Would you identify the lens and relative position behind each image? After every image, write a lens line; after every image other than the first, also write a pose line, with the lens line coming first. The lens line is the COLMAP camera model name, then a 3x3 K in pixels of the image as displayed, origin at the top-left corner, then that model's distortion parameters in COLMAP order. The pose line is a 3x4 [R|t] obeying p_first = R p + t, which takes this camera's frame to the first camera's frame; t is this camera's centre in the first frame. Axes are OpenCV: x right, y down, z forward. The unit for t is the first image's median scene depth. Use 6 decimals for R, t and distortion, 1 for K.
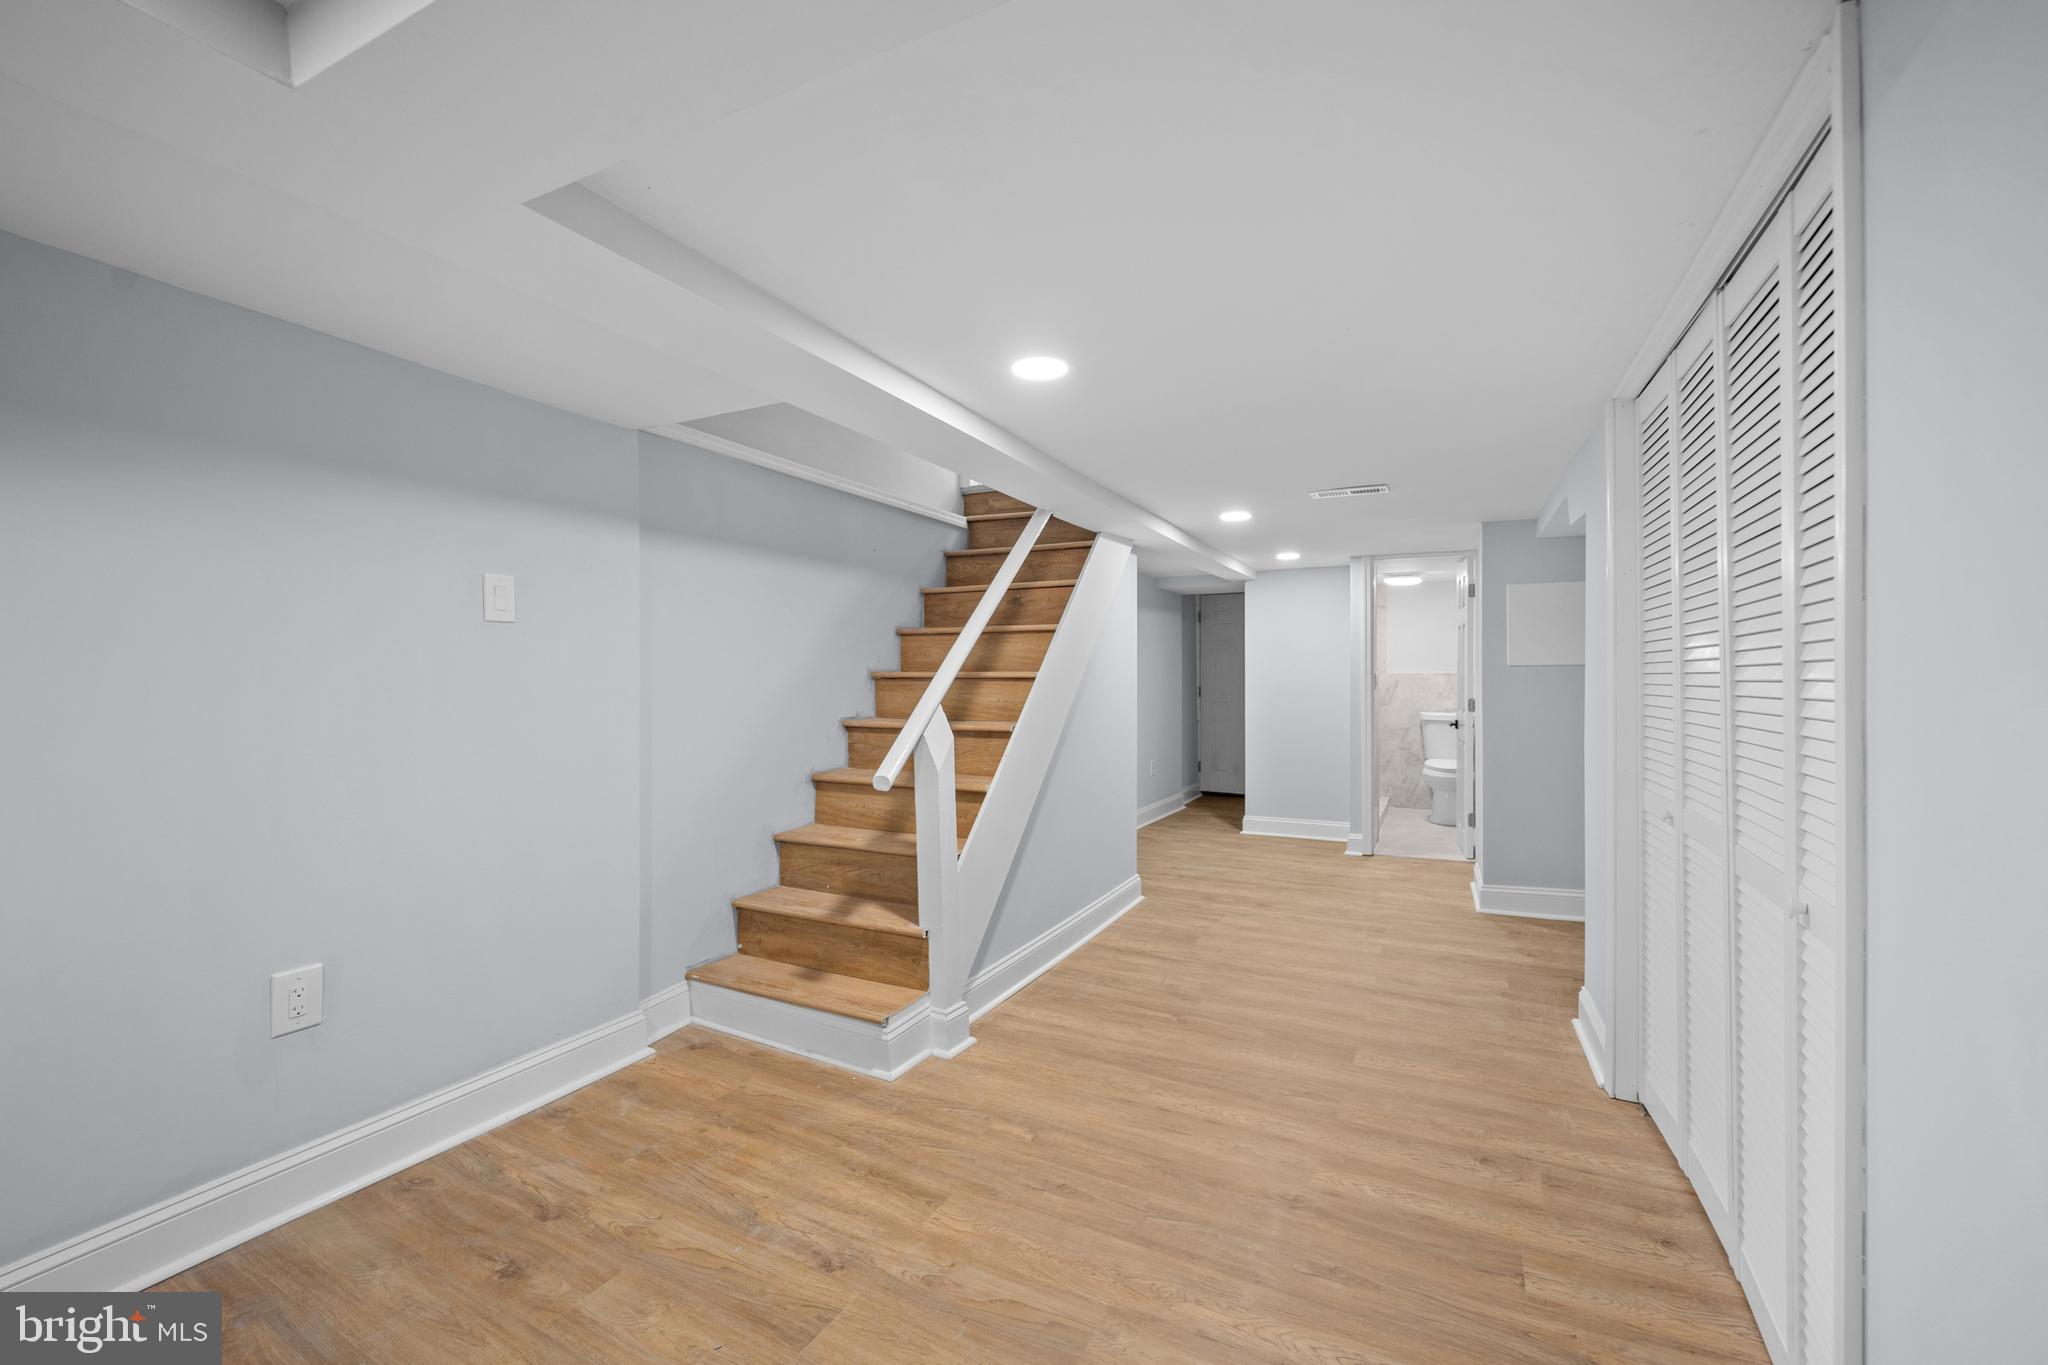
lens RADIAL K [[849.7, 0, 1036.2], [0, 849.7, 674.7], [0, 0, 1]] dist [-0.008779, -0.002599]
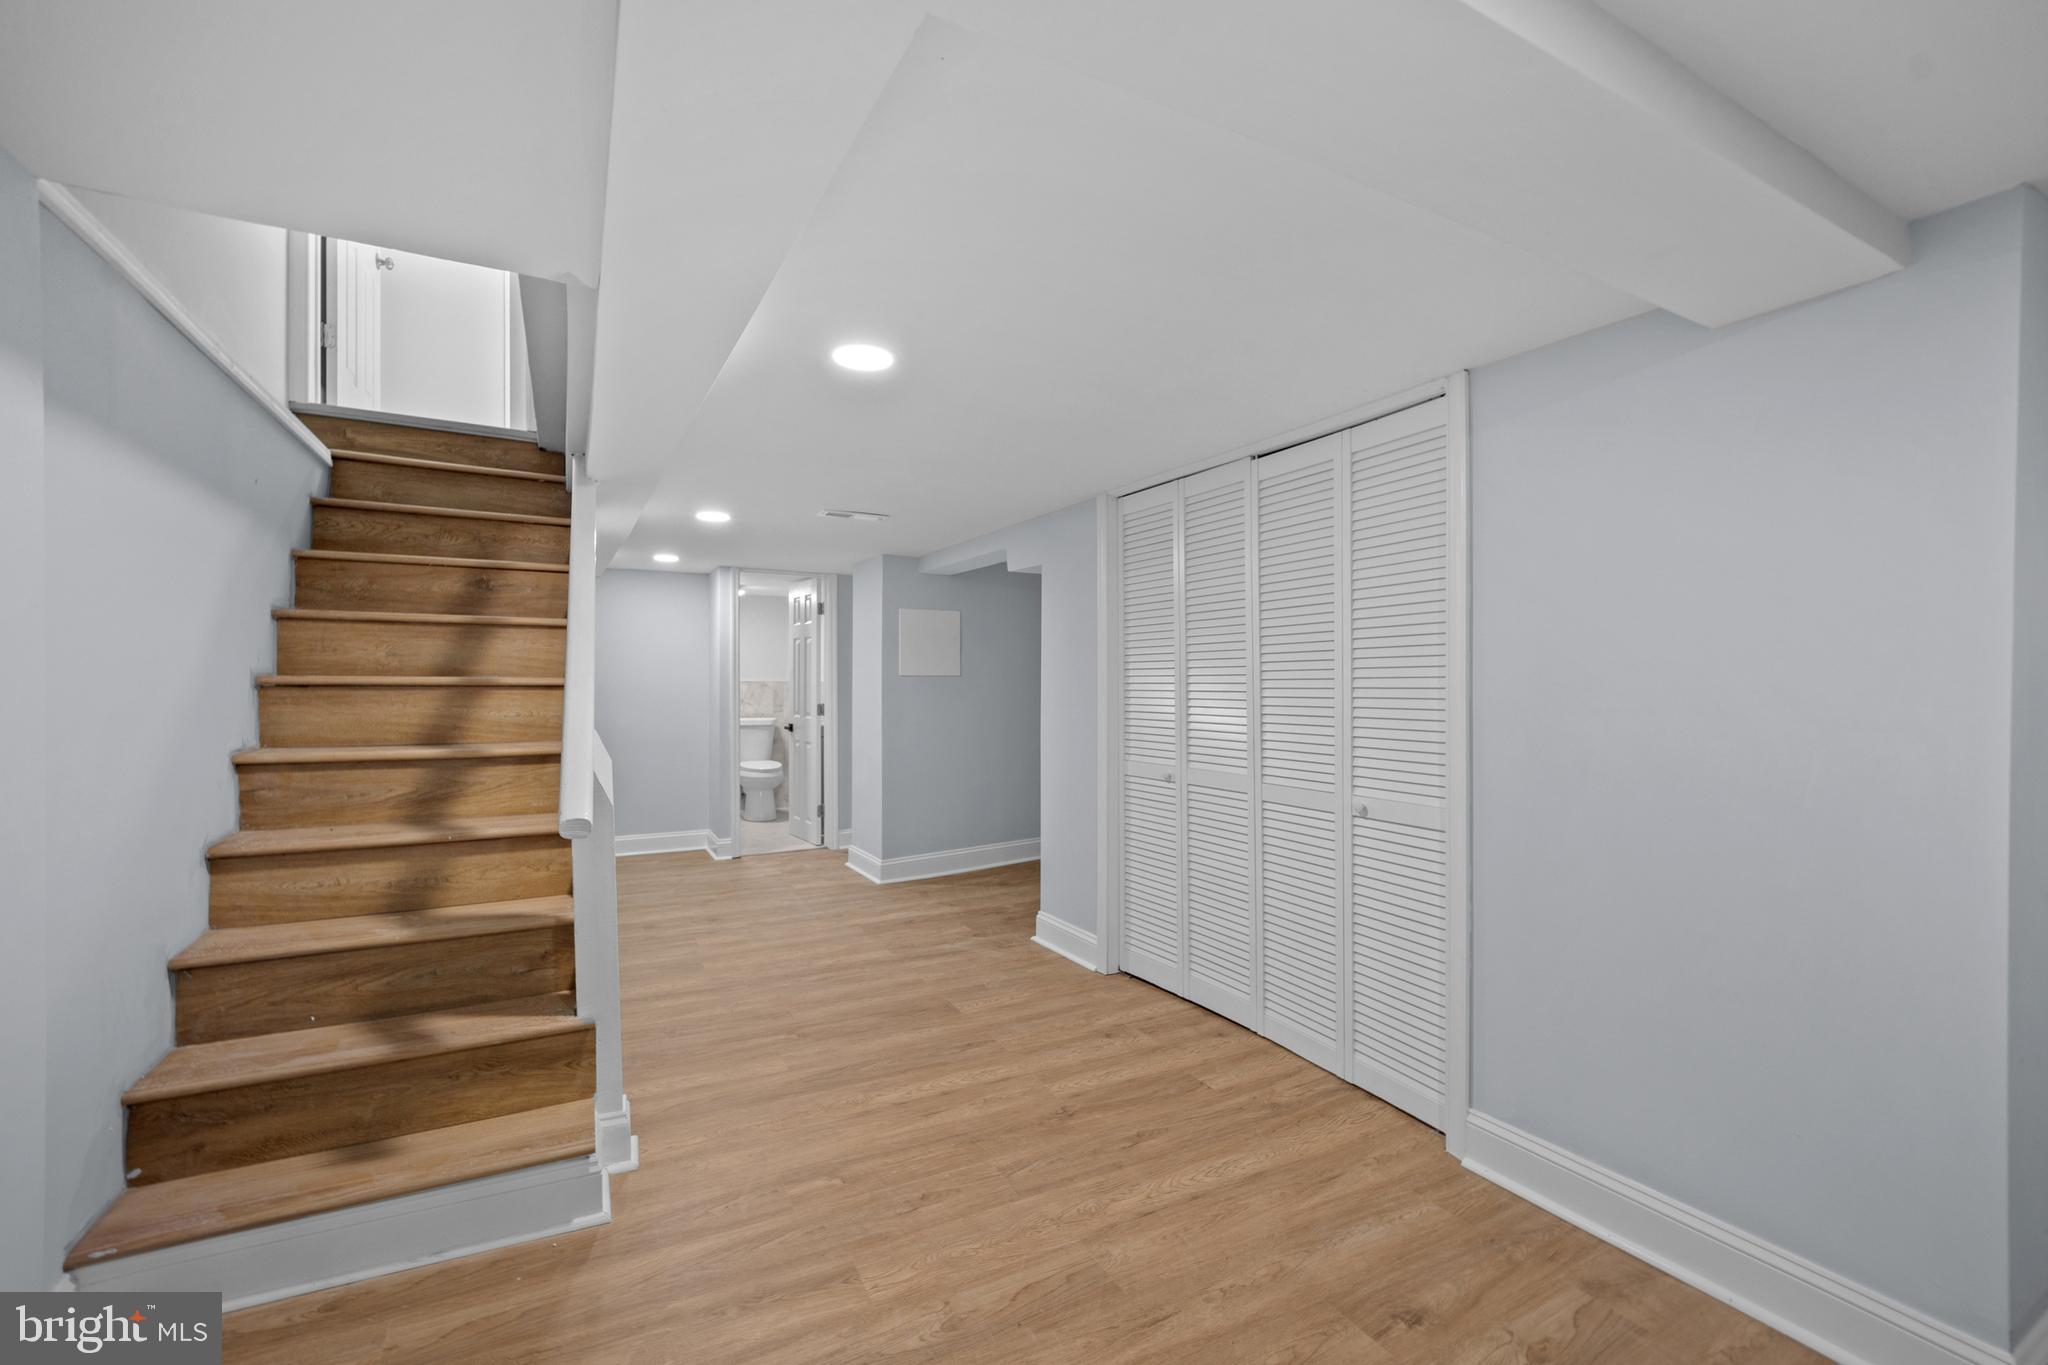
lens RADIAL K [[849.7, 0, 1035.9], [0, 849.7, 684.9], [0, 0, 1]] dist [-0.008779, -0.002599]
pose [[0.568953, 0.000746, 0.822369, -0.455624], [-0.003546, 0.999993, 0.001546, 0.000604], [-0.822362, -0.003796, 0.568952, 0.209941]]
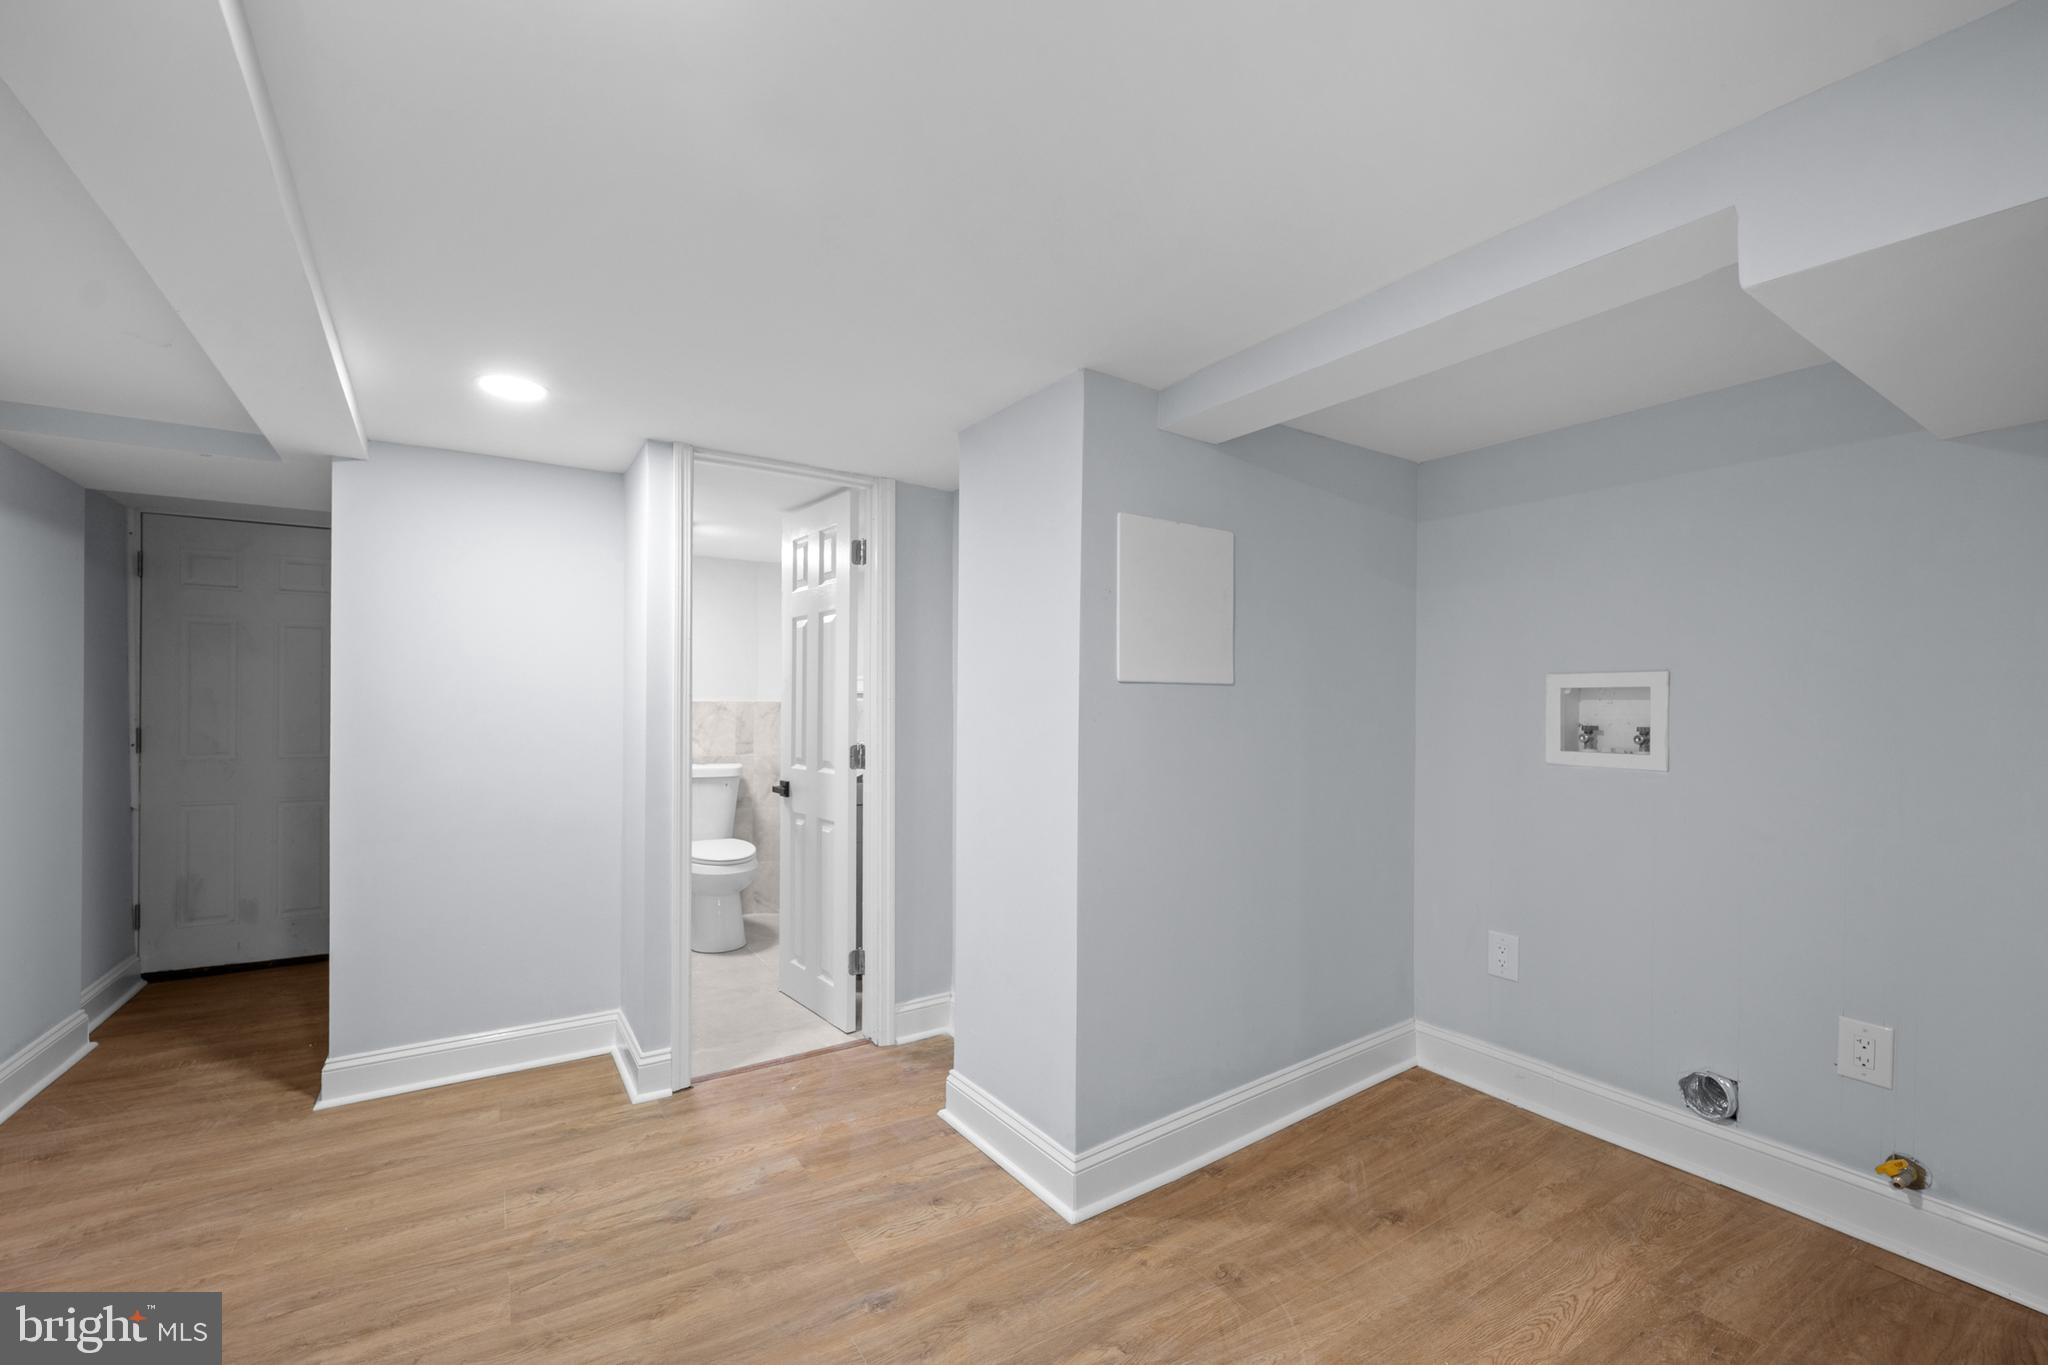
lens RADIAL K [[849.7, 0, 1021.6], [0, 849.7, 702.2], [0, 0, 1]] dist [-0.008779, -0.002599]
pose [[0.513754, 0.009243, 0.857888, 0.161374], [-0.003666, 0.999956, -0.008578, 0.008416], [-0.857930, 0.001262, 0.513766, 1.106832]]
